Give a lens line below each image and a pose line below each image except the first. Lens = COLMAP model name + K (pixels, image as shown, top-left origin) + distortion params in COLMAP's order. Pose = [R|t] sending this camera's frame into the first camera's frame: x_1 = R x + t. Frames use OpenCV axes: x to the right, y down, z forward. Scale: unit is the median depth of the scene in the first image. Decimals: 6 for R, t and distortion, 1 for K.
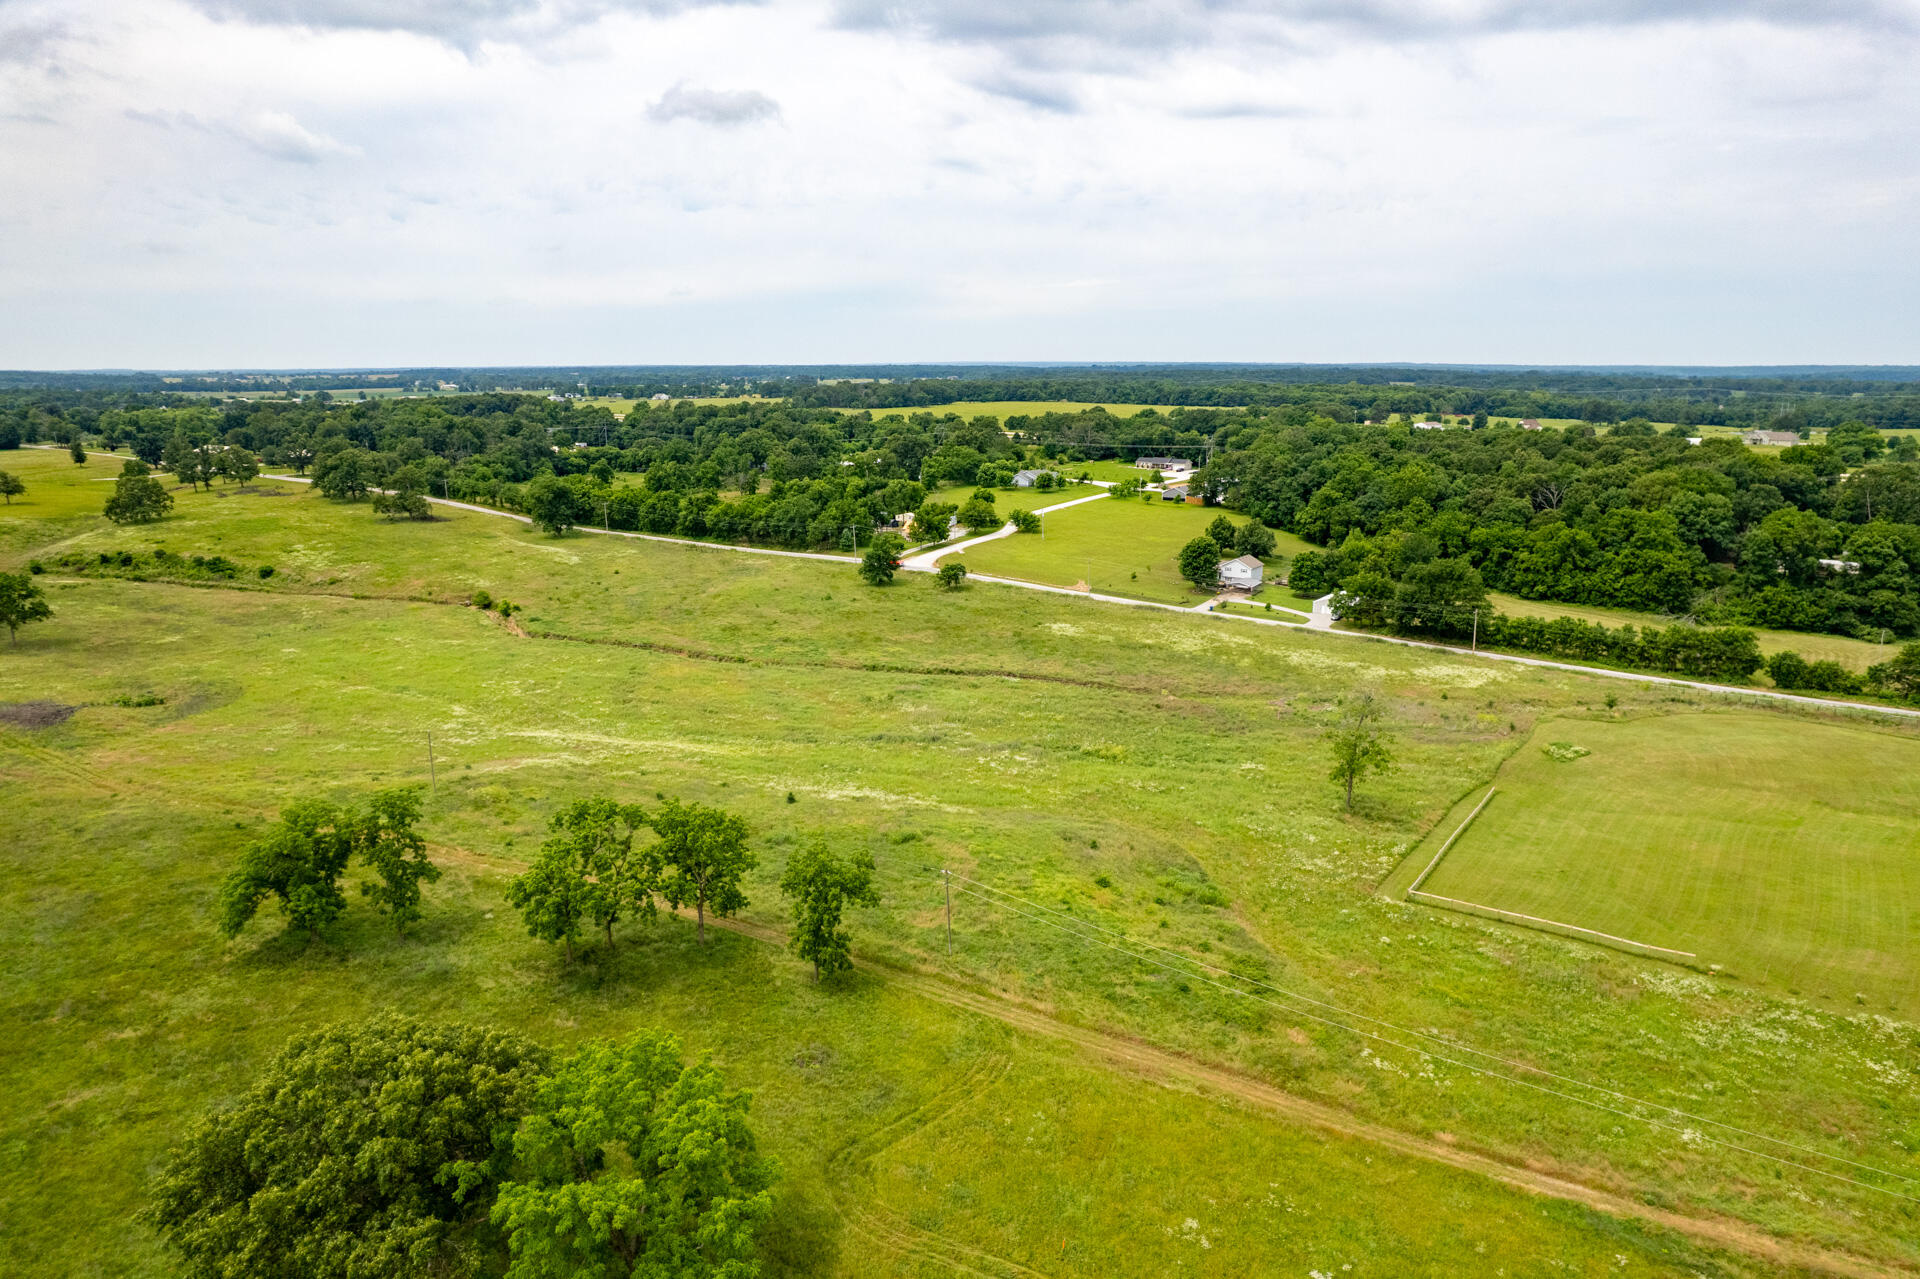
lens RADIAL K [[1234.8, 0, 971.2], [0, 1234.8, 632.7], [0, 0, 1]] dist [-0.075632, 0.067511]
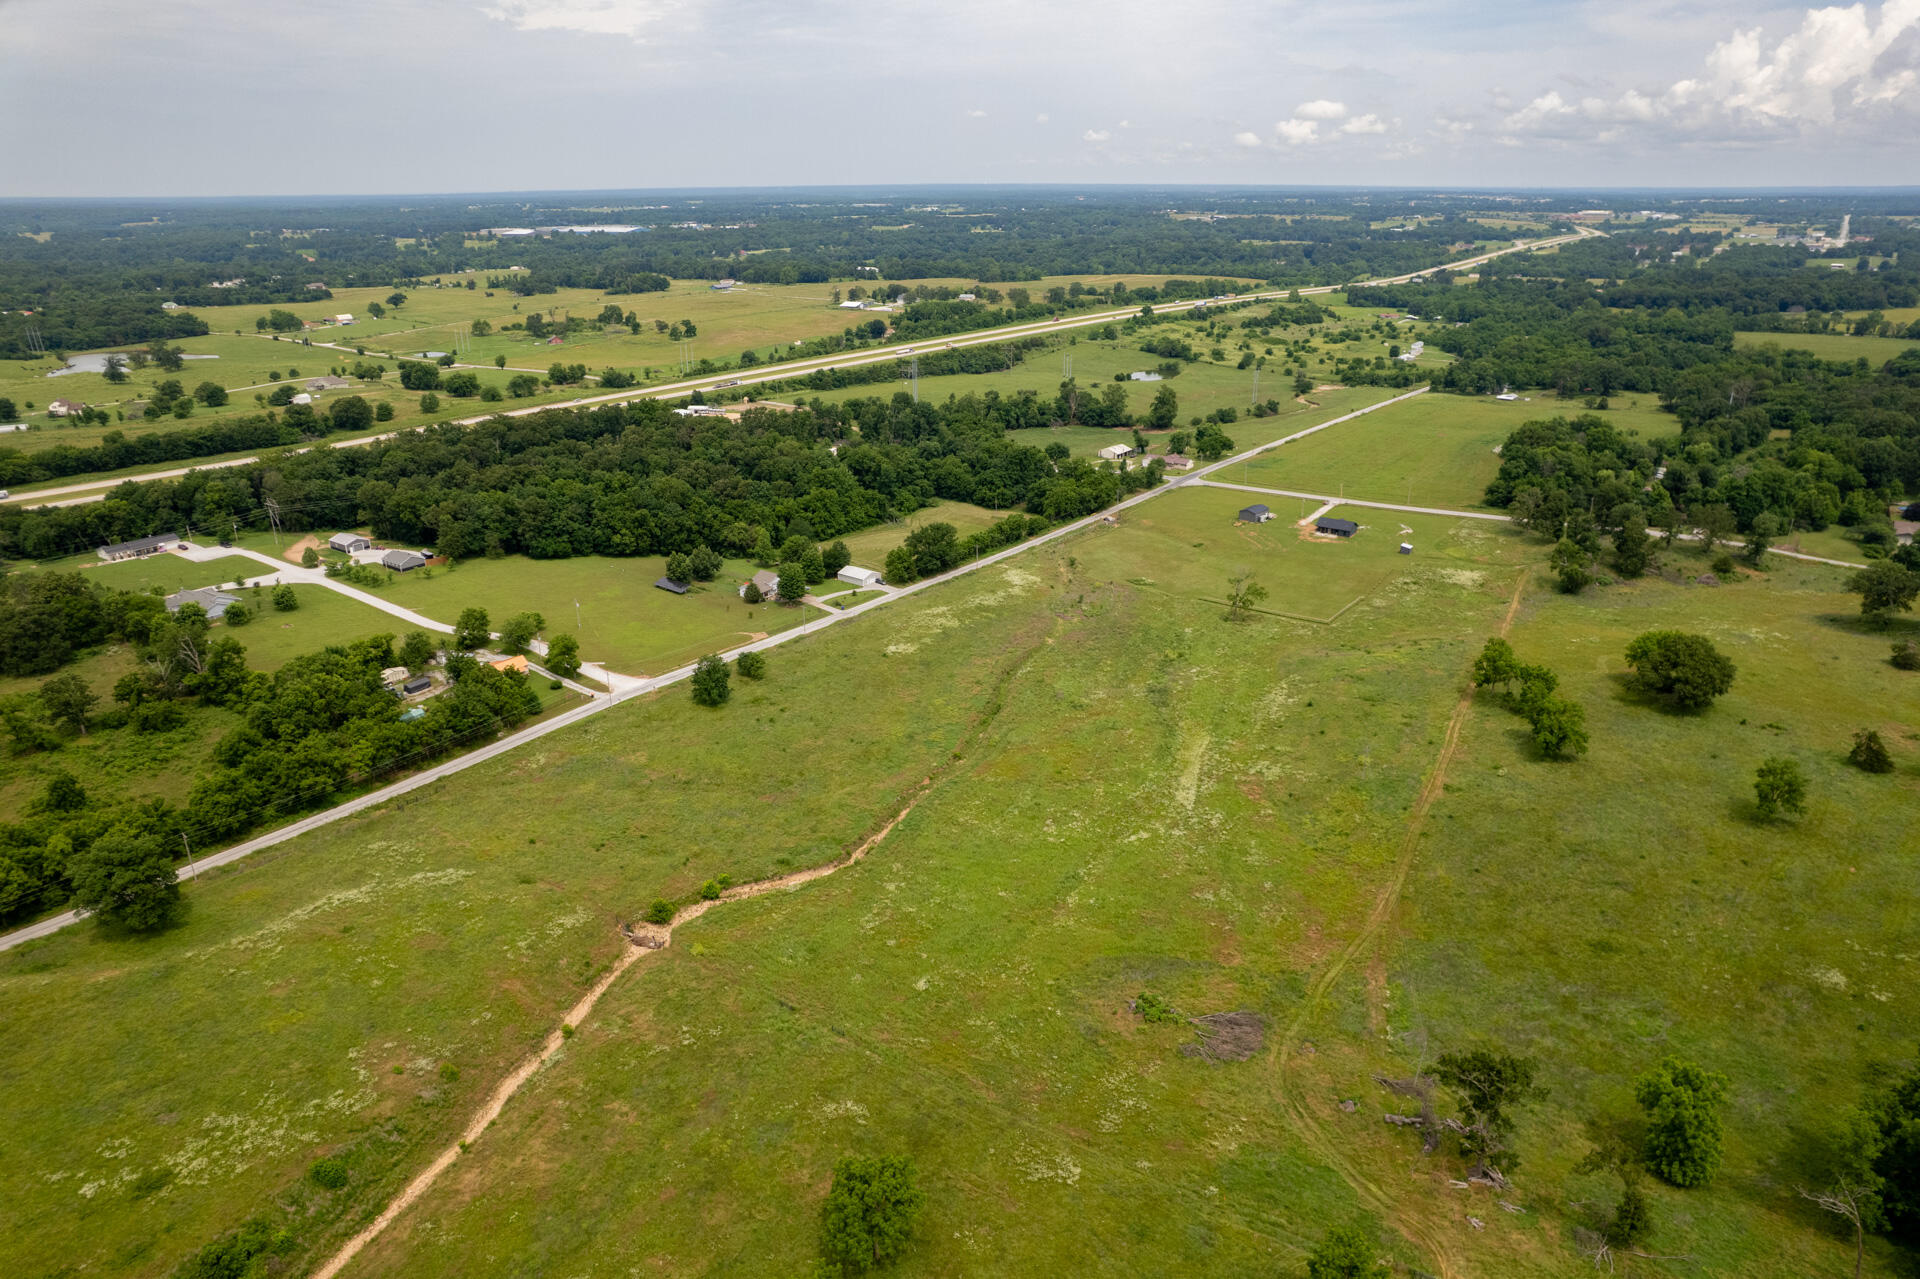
lens RADIAL K [[1234.8, 0, 966.2], [0, 1234.8, 637.1], [0, 0, 1]] dist [-0.075632, 0.067511]
pose [[0.033839, -0.350344, 0.936010, -1.070401], [0.224629, 0.915250, 0.334453, -0.407496], [-0.973857, 0.198937, 0.109669, 0.695936]]
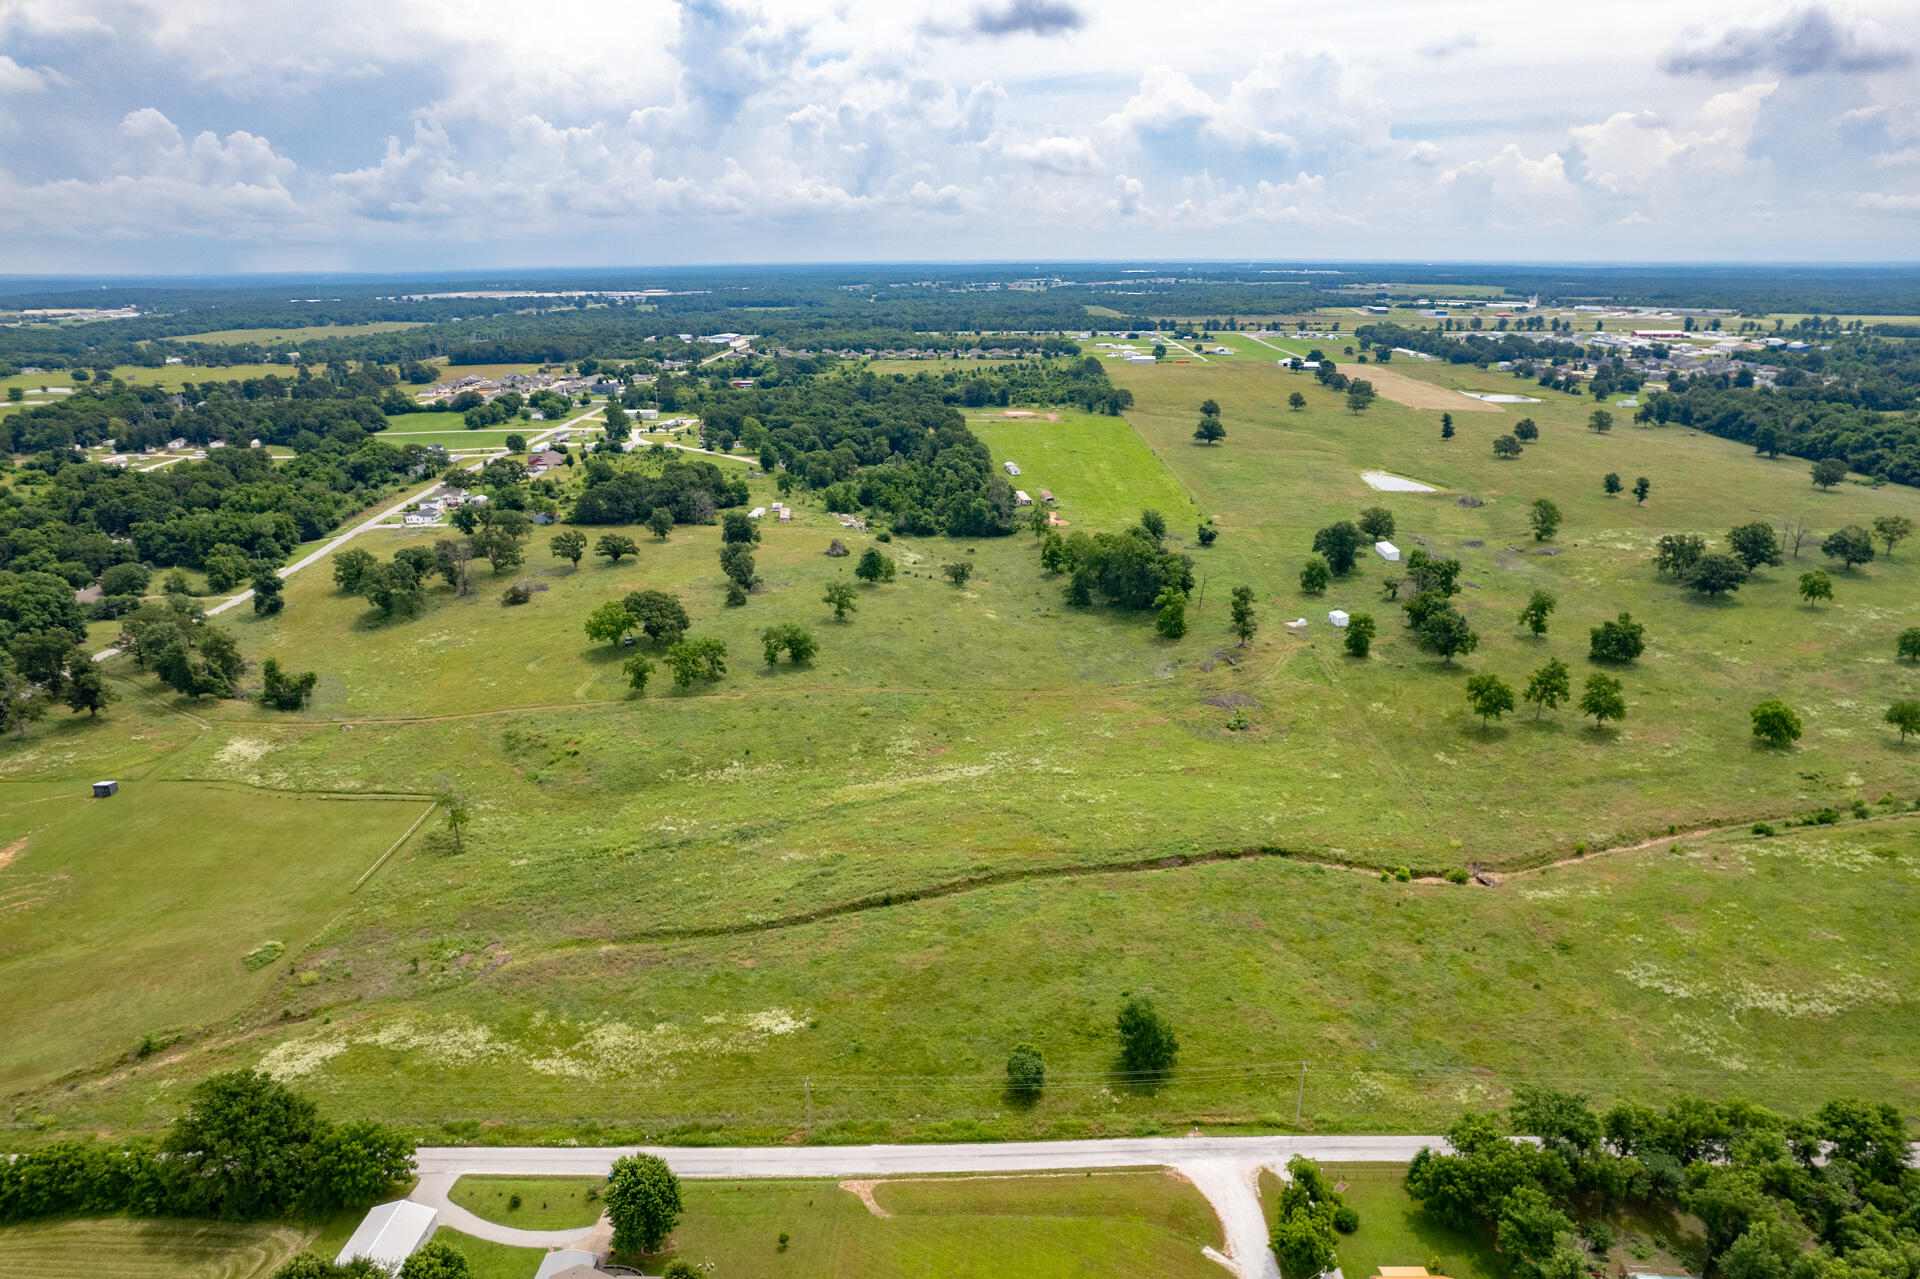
lens RADIAL K [[1234.8, 0, 968.2], [0, 1234.8, 647.4], [0, 0, 1]] dist [-0.075632, 0.067511]
pose [[-0.836229, 0.176825, -0.519090, 0.303911], [-0.110758, 0.872619, 0.475677, -0.540489], [0.537079, 0.455268, -0.710124, 1.359179]]
